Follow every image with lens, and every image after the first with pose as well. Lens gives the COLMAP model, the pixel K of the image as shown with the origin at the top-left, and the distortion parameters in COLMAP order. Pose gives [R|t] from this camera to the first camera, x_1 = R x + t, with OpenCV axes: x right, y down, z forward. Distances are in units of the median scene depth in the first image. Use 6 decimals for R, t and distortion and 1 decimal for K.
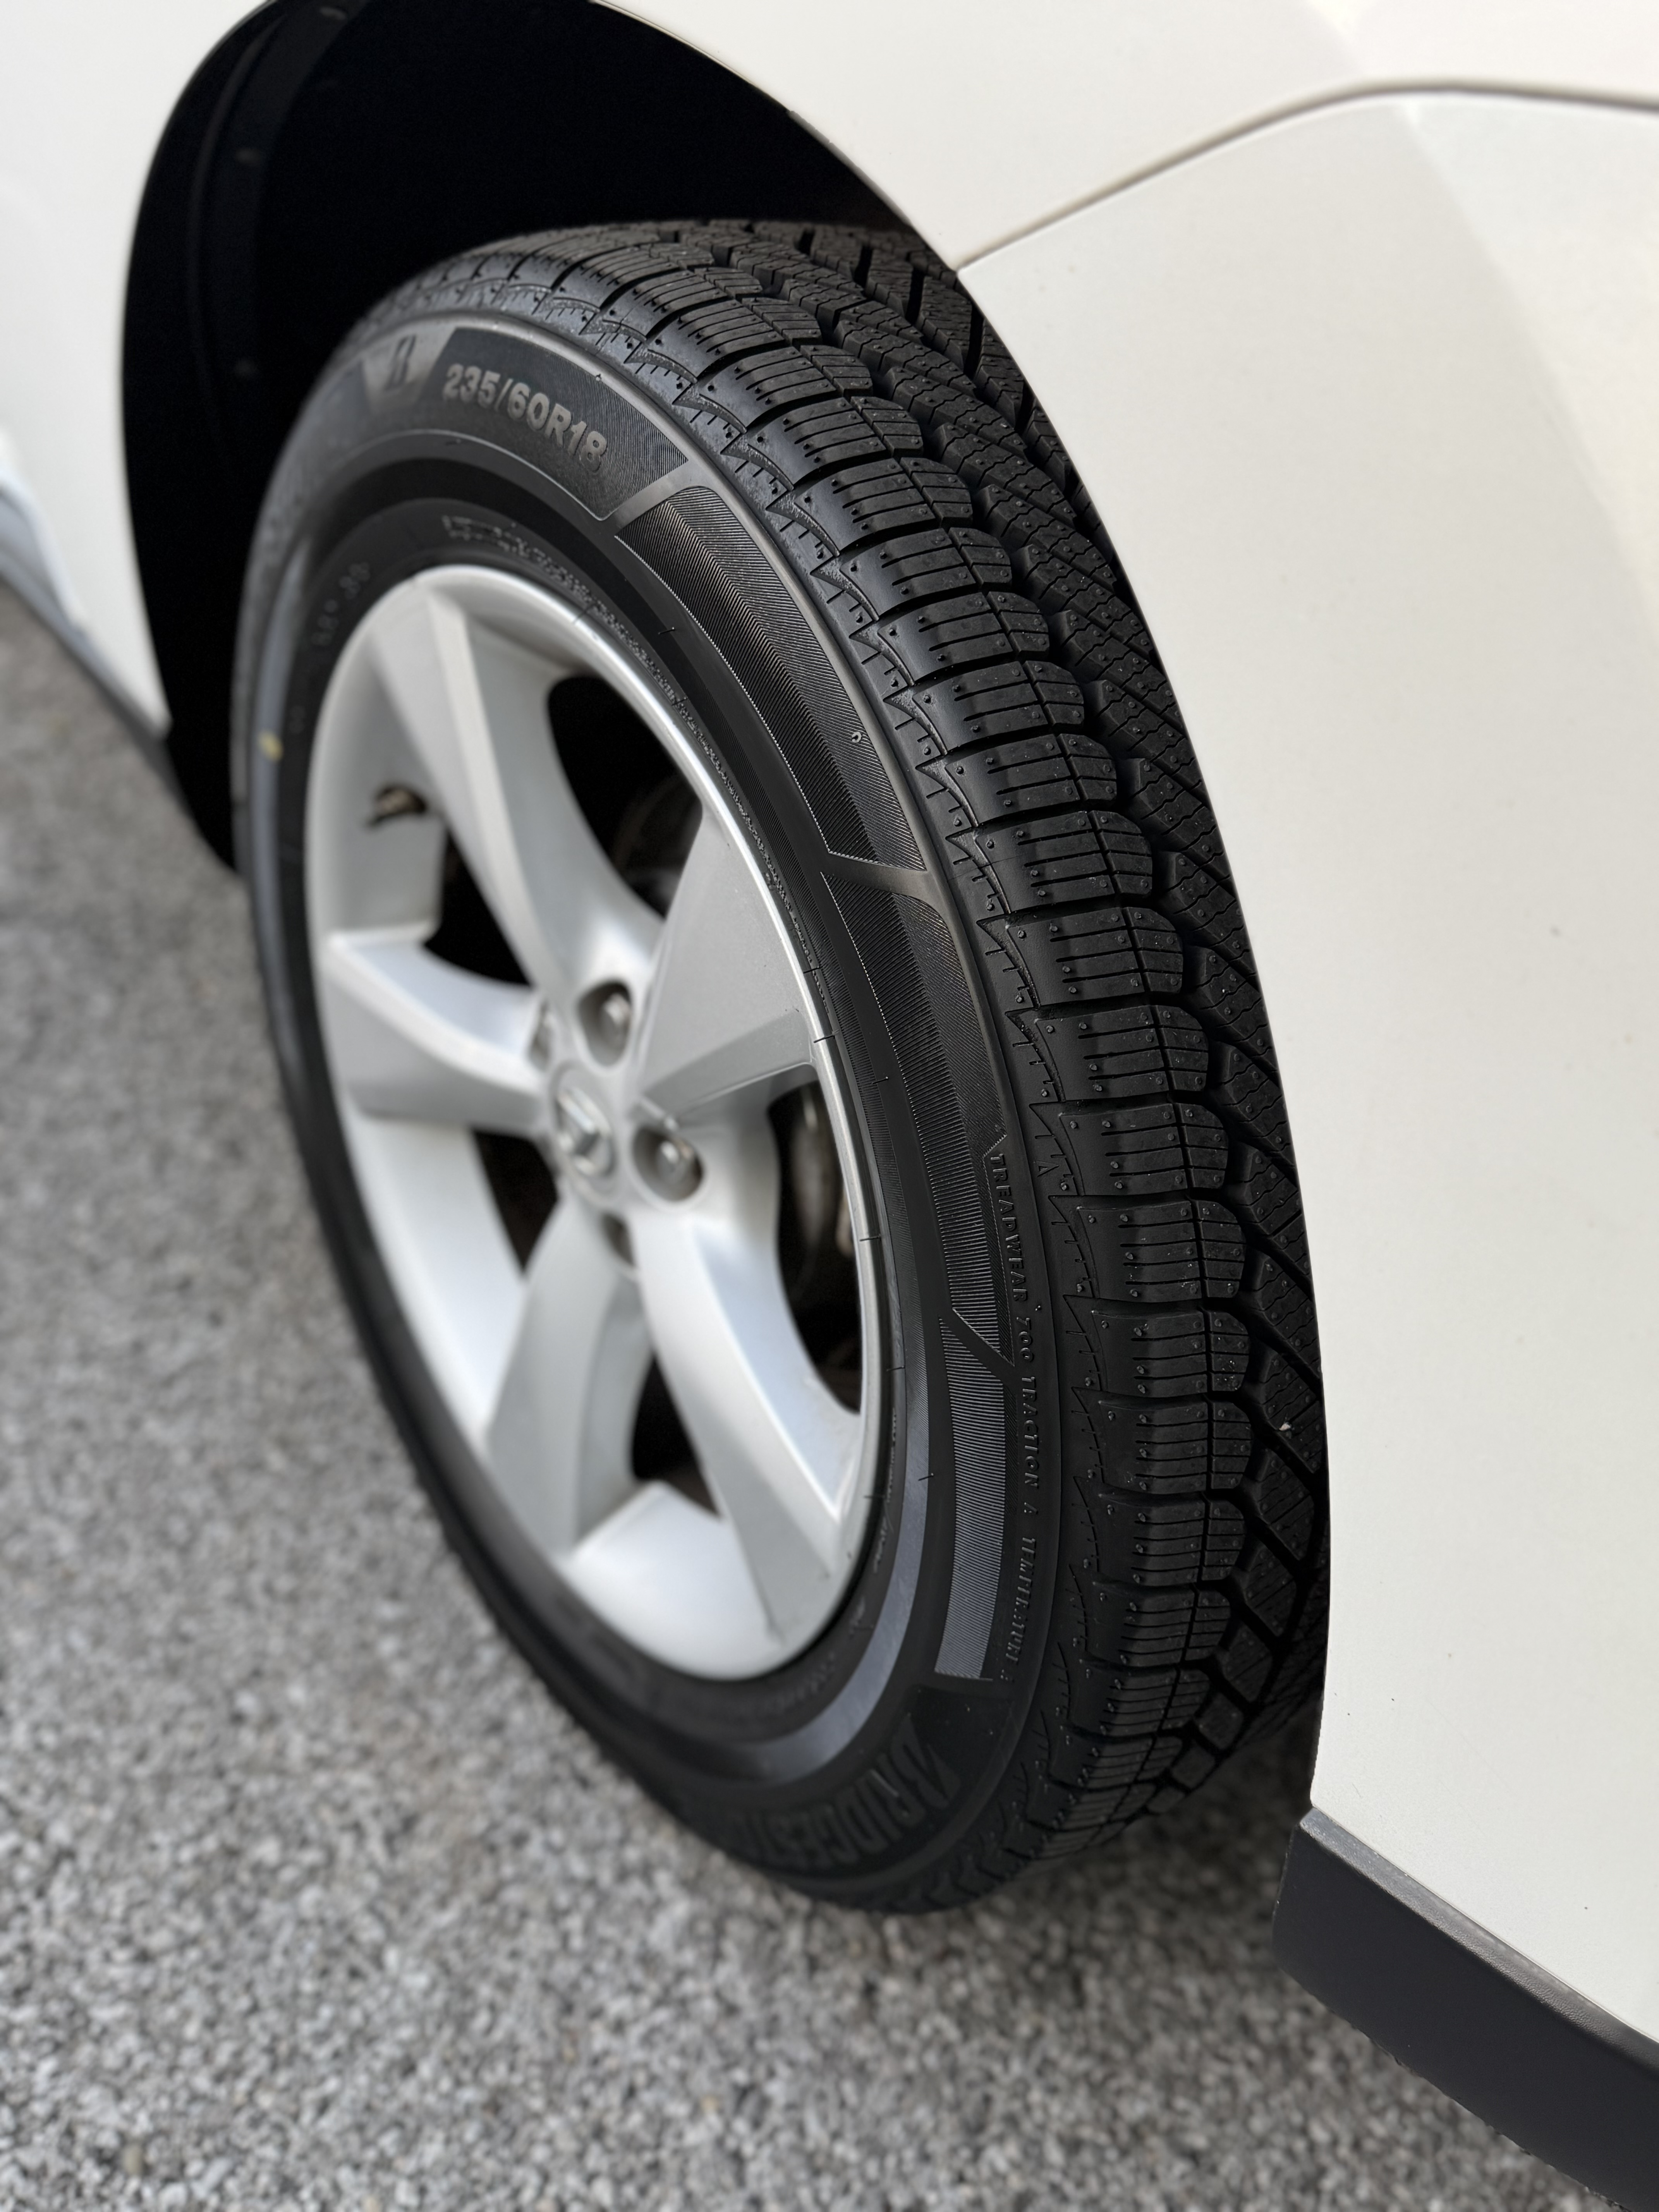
lens RADIAL K [[1867.6, 0, 836.7], [0, 1867.6, 1109.6], [0, 0, 1]] dist [0.073215, -0.110321]
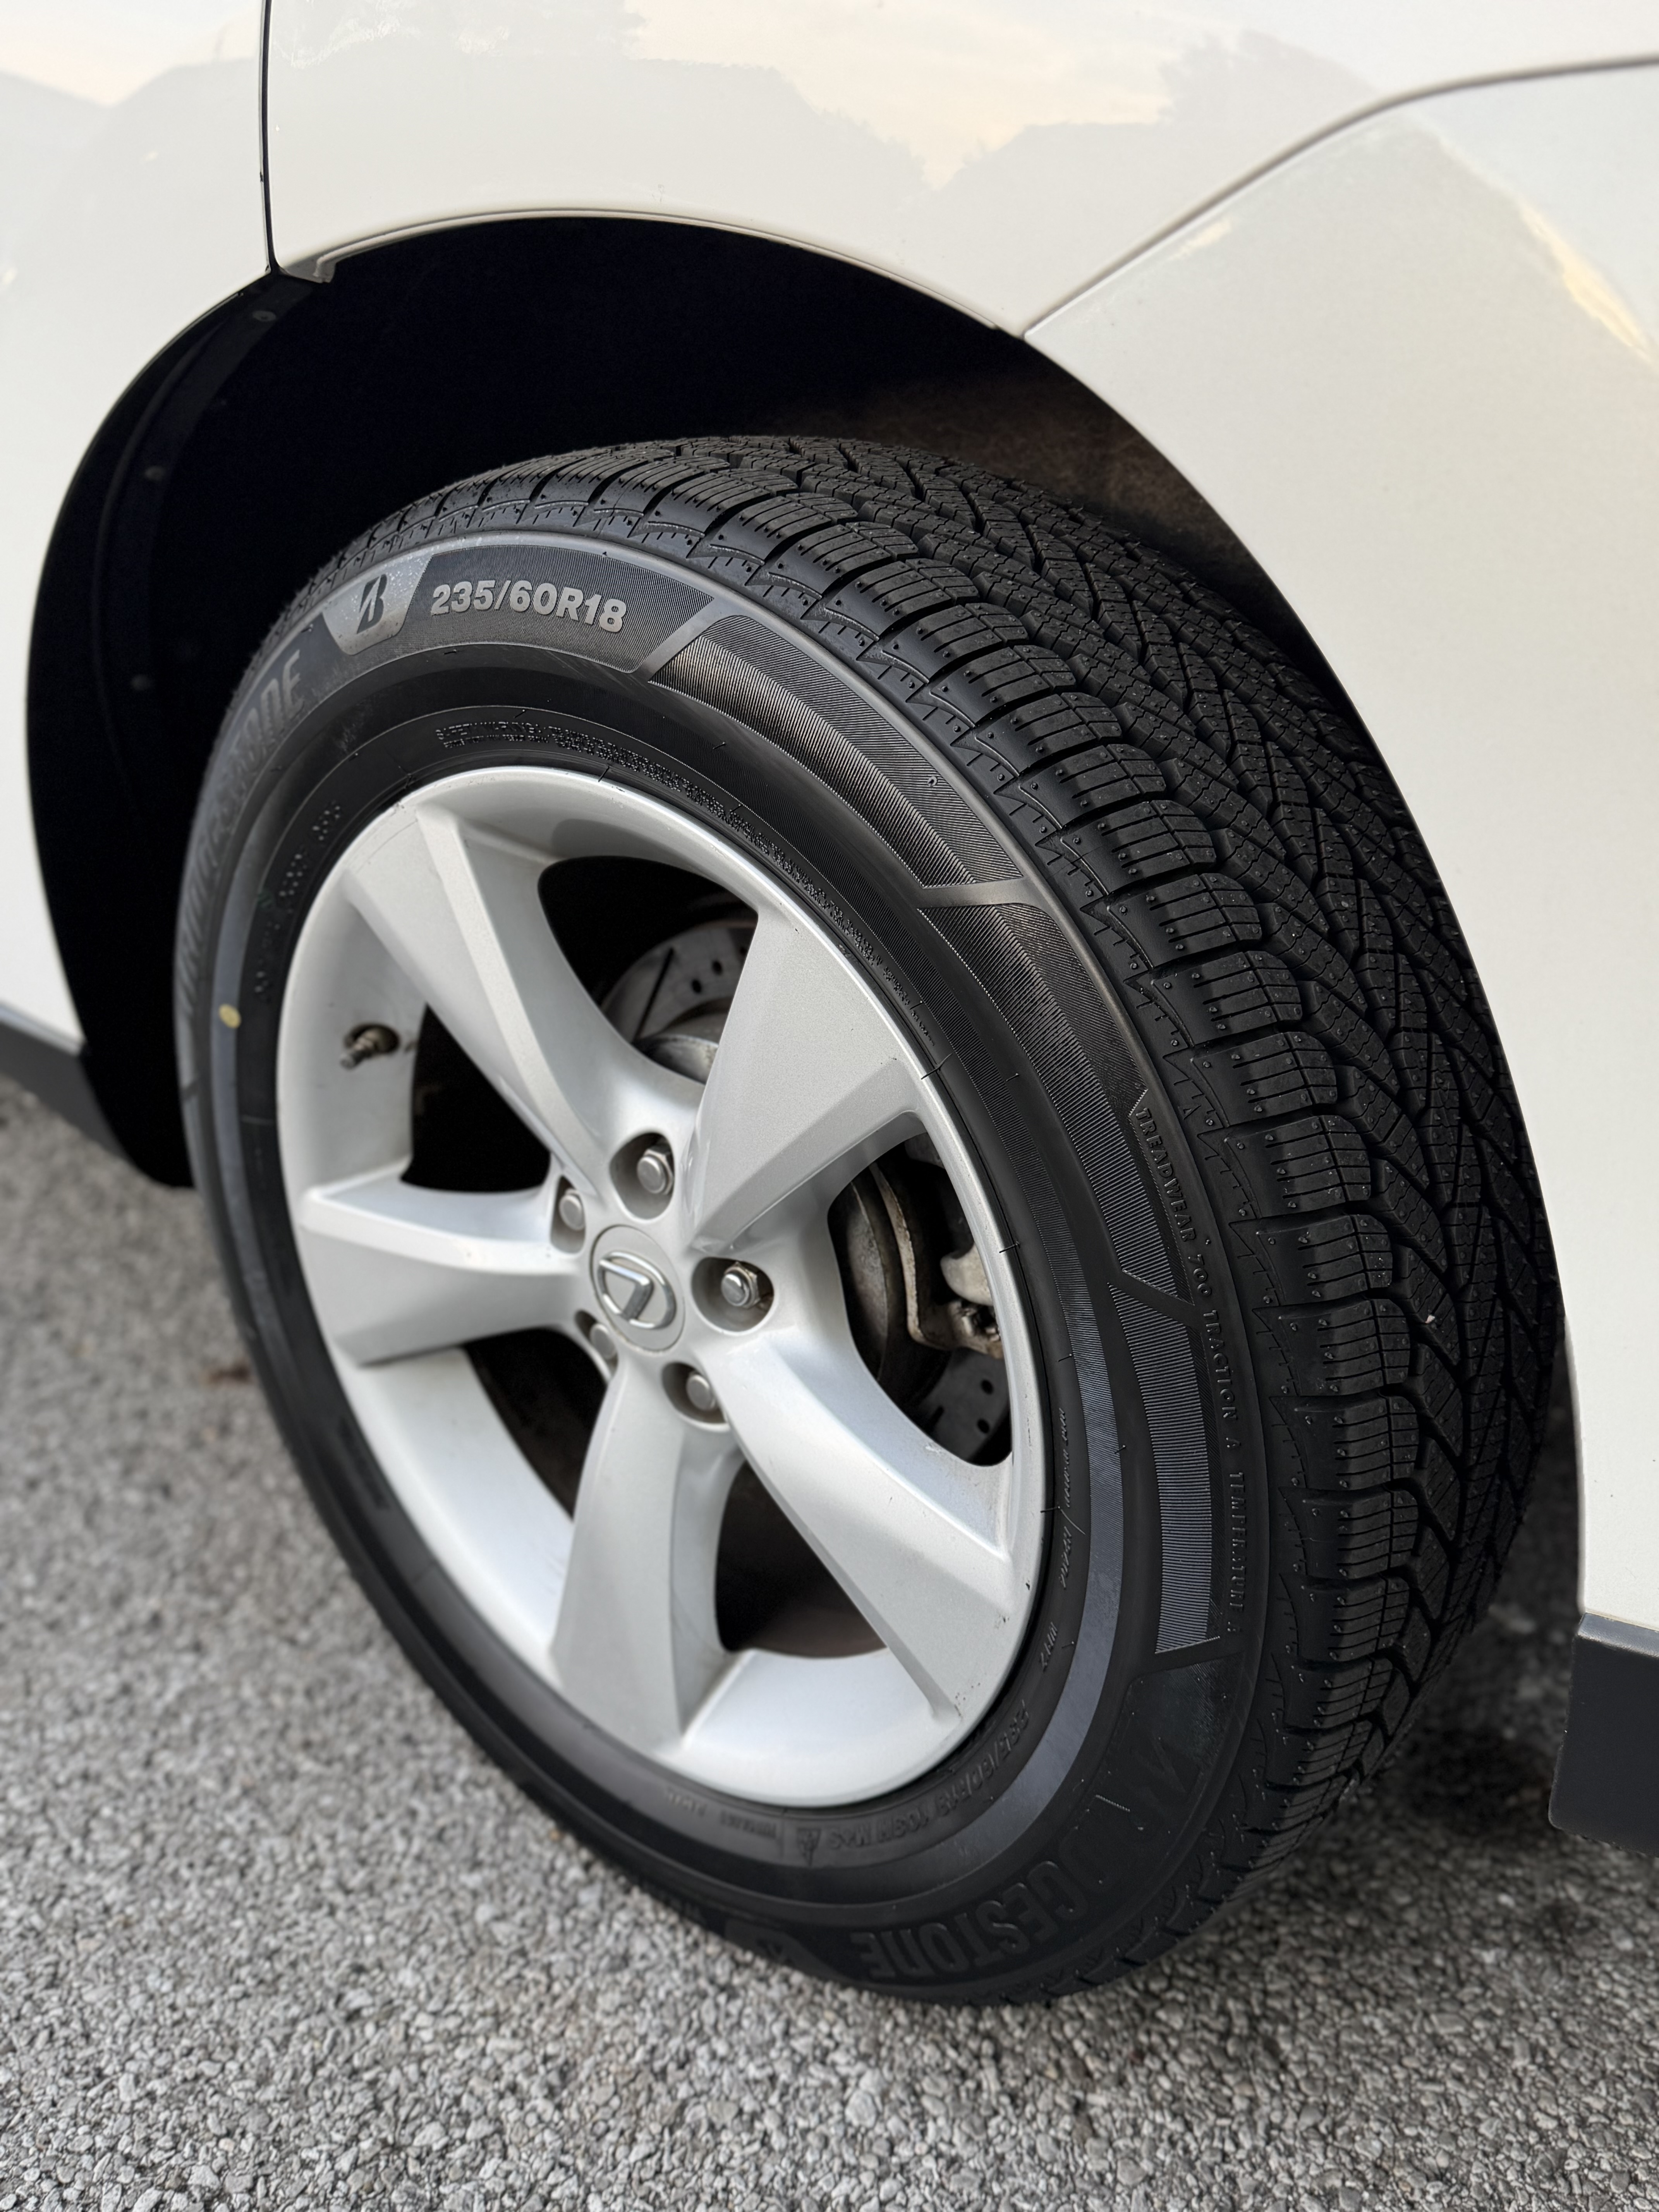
lens RADIAL K [[1867.6, 0, 819.8], [0, 1867.6, 1117.6], [0, 0, 1]] dist [0.073215, -0.110321]
pose [[0.968299, -0.190618, 0.161438, -0.180488], [0.216718, 0.962453, -0.163452, 0.108766], [-0.124220, 0.193257, 0.973253, -0.034237]]
